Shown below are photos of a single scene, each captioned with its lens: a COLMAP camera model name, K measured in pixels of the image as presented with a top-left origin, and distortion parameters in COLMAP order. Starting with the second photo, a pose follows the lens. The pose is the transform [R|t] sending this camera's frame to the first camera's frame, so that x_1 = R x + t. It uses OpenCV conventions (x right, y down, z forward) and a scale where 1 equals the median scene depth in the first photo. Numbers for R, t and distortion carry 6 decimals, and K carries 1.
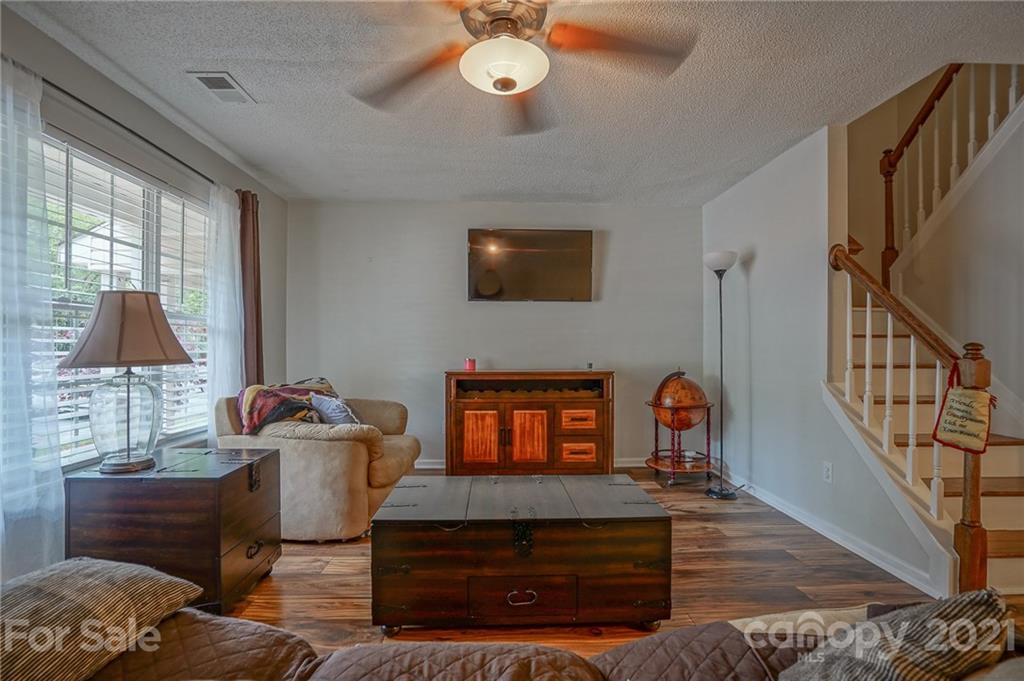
lens RADIAL K [[475.6, 0, 511.1], [0, 475.6, 348.3], [0, 0, 1]] dist [-0.061063, 0.024339]
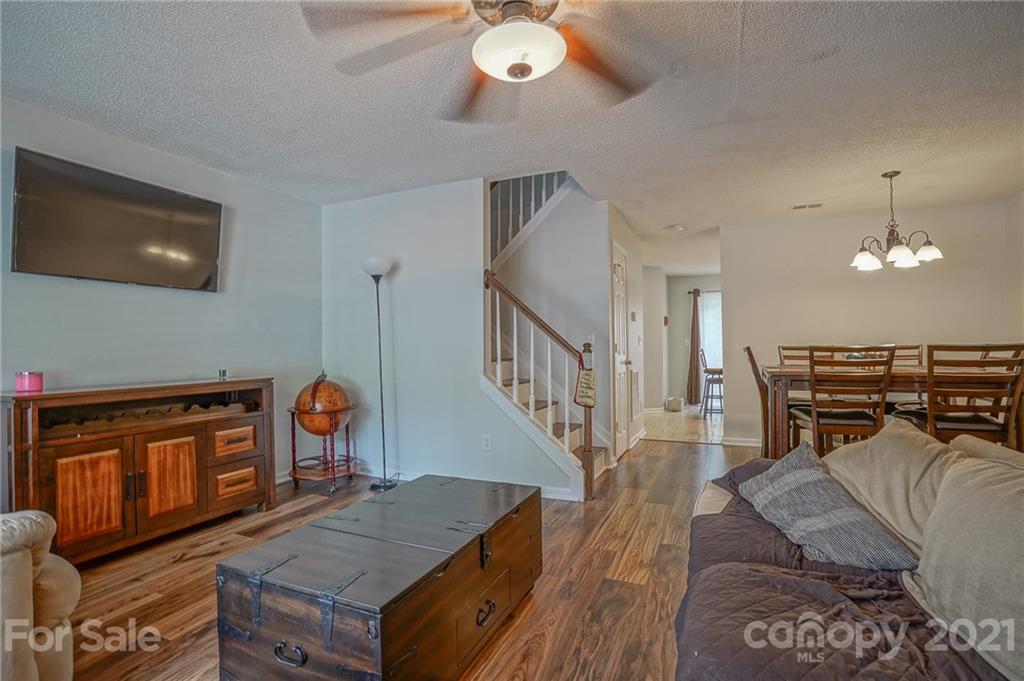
lens RADIAL K [[482.3, 0, 508.2], [0, 482.3, 347.2], [0, 0, 1]] dist [-0.064767, 0.028413]
pose [[0.445665, -0.005416, 0.895183, -0.385179], [0.013820, 0.999904, -0.000831, 0.000606], [-0.895093, 0.012741, 0.445698, 0.255288]]
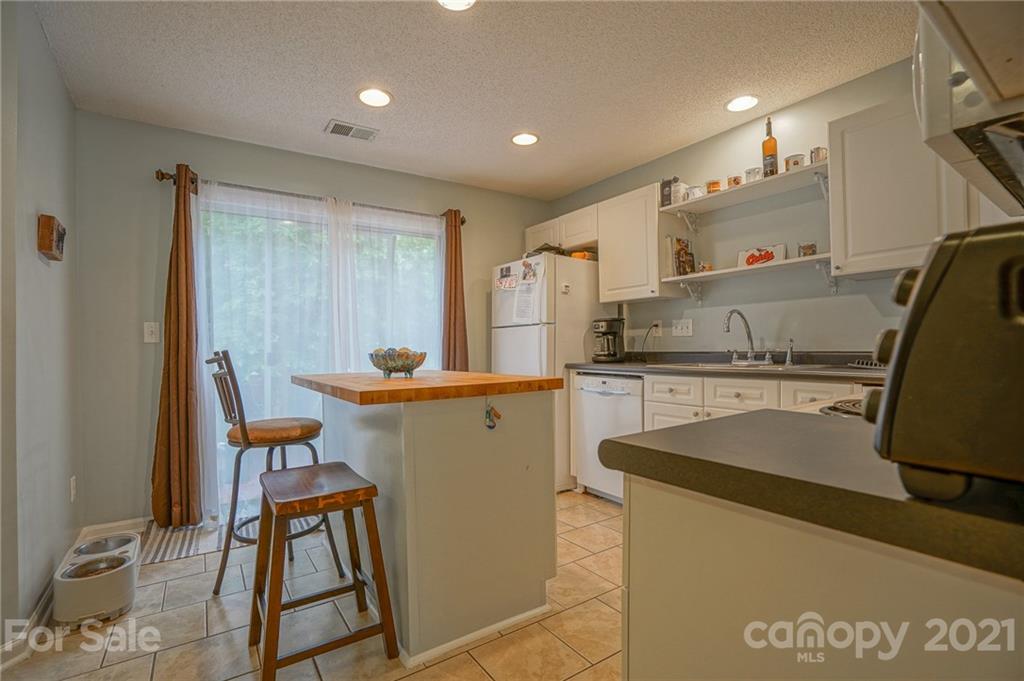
lens RADIAL K [[482.3, 0, 508.2], [0, 482.3, 347.2], [0, 0, 1]] dist [-0.064767, 0.028413]
pose [[-0.526909, 0.005717, 0.849903, 1.336426], [0.016004, 0.999867, 0.003197, 0.016774], [-0.849771, 0.015287, -0.526930, 0.441709]]
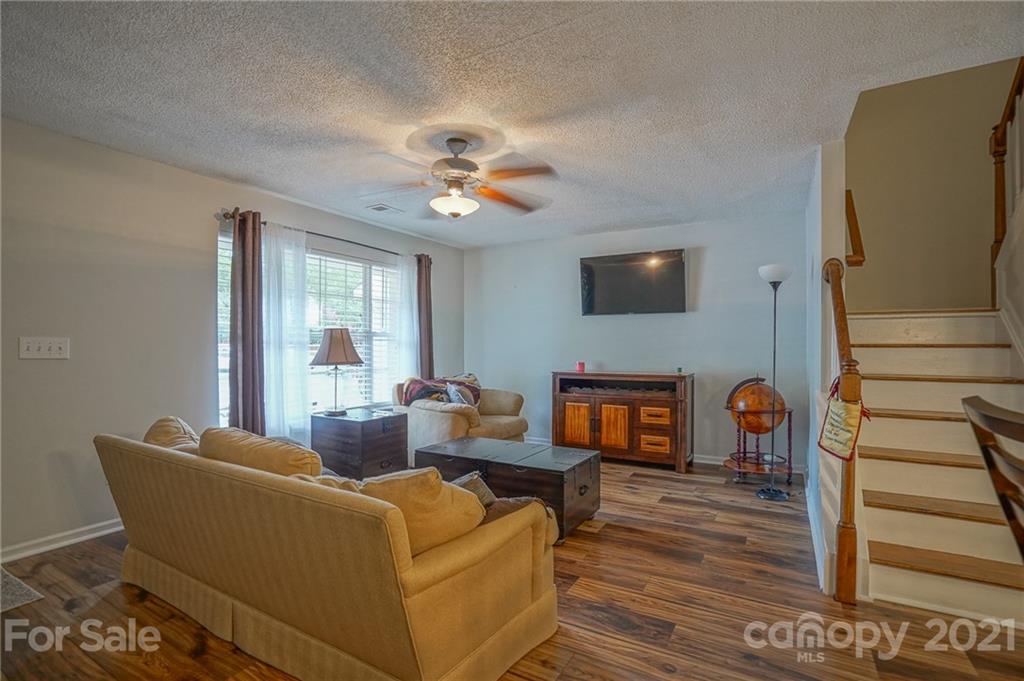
lens RADIAL K [[475.6, 0, 511.1], [0, 475.6, 348.3], [0, 0, 1]] dist [-0.061063, 0.024339]
pose [[0.848935, 0.002102, -0.528492, 0.489638], [0.000158, 0.999991, 0.004231, -0.022825], [0.528497, -0.003676, 0.848927, -0.189876]]
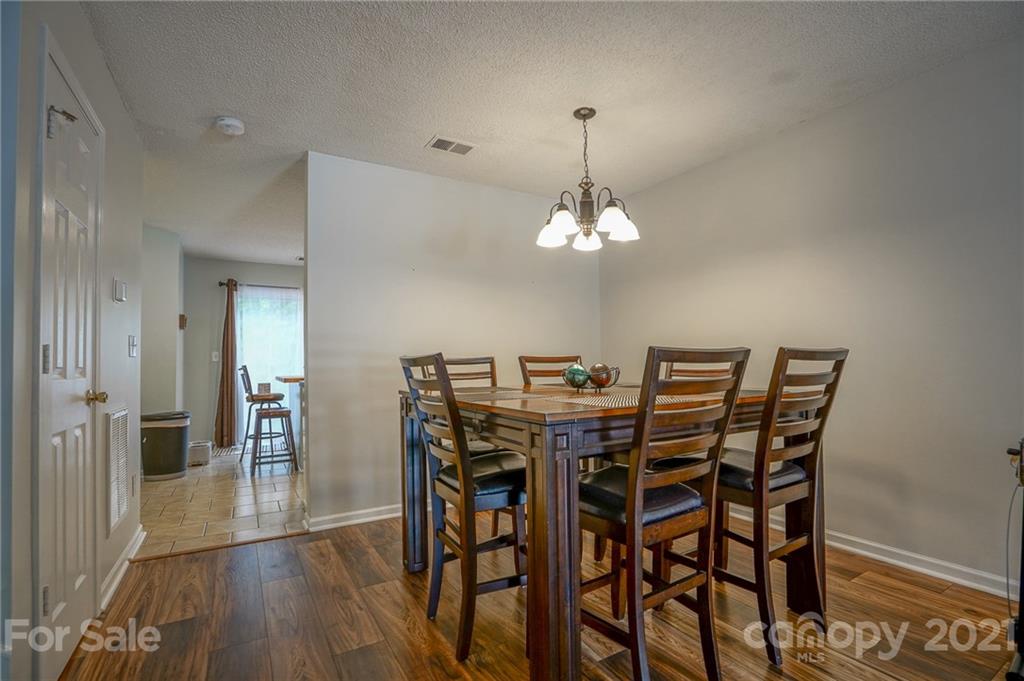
lens RADIAL K [[475.6, 0, 511.1], [0, 475.6, 348.3], [0, 0, 1]] dist [-0.061063, 0.024339]
pose [[-0.476841, 0.028488, 0.878528, 0.330567], [0.013919, 0.999594, -0.024859, 0.012265], [-0.878879, 0.000375, -0.477044, 0.400286]]
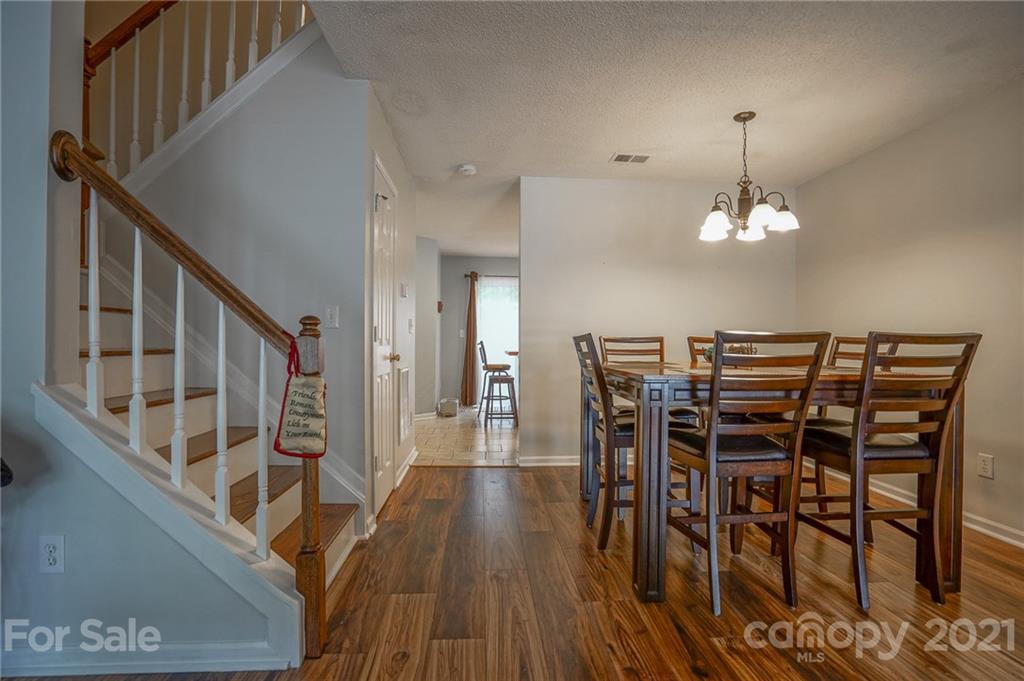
lens RADIAL K [[482.3, 0, 508.2], [0, 482.3, 347.2], [0, 0, 1]] dist [-0.064767, 0.028413]
pose [[-0.020363, -0.014001, 0.999695, 0.107272], [-0.005558, 0.999888, 0.013890, 0.015233], [-0.999777, -0.005274, -0.020438, 0.370515]]
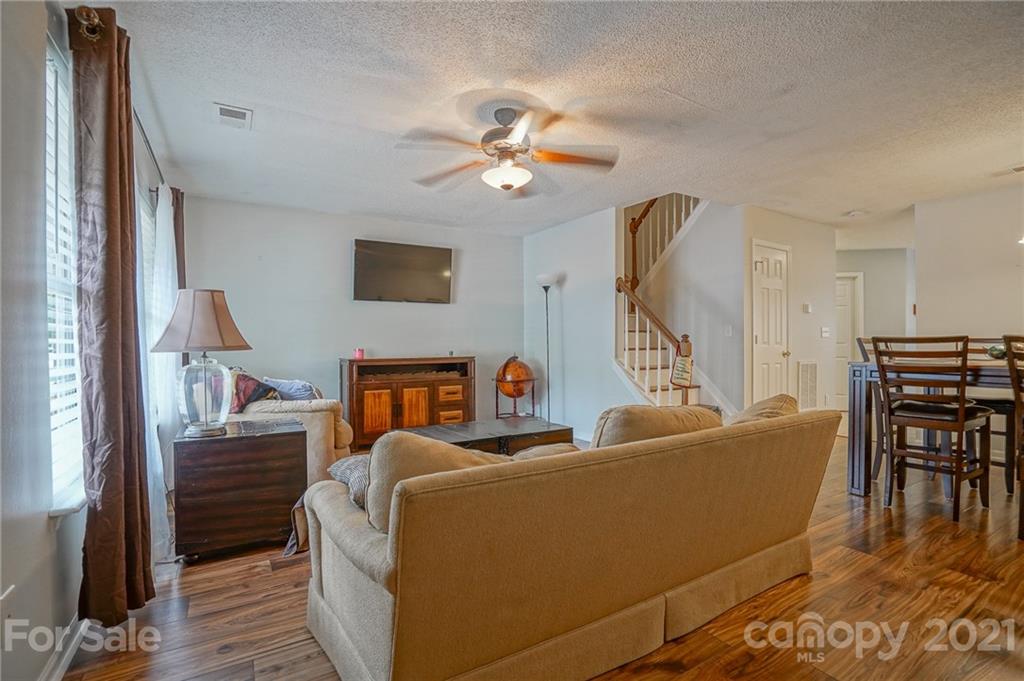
lens RADIAL K [[475.6, 0, 511.1], [0, 475.6, 348.3], [0, 0, 1]] dist [-0.061063, 0.024339]
pose [[0.871191, -0.010739, 0.490826, -0.384757], [0.006019, 0.999919, 0.011195, 0.011705], [-0.490907, -0.006799, 0.871185, -0.249102]]
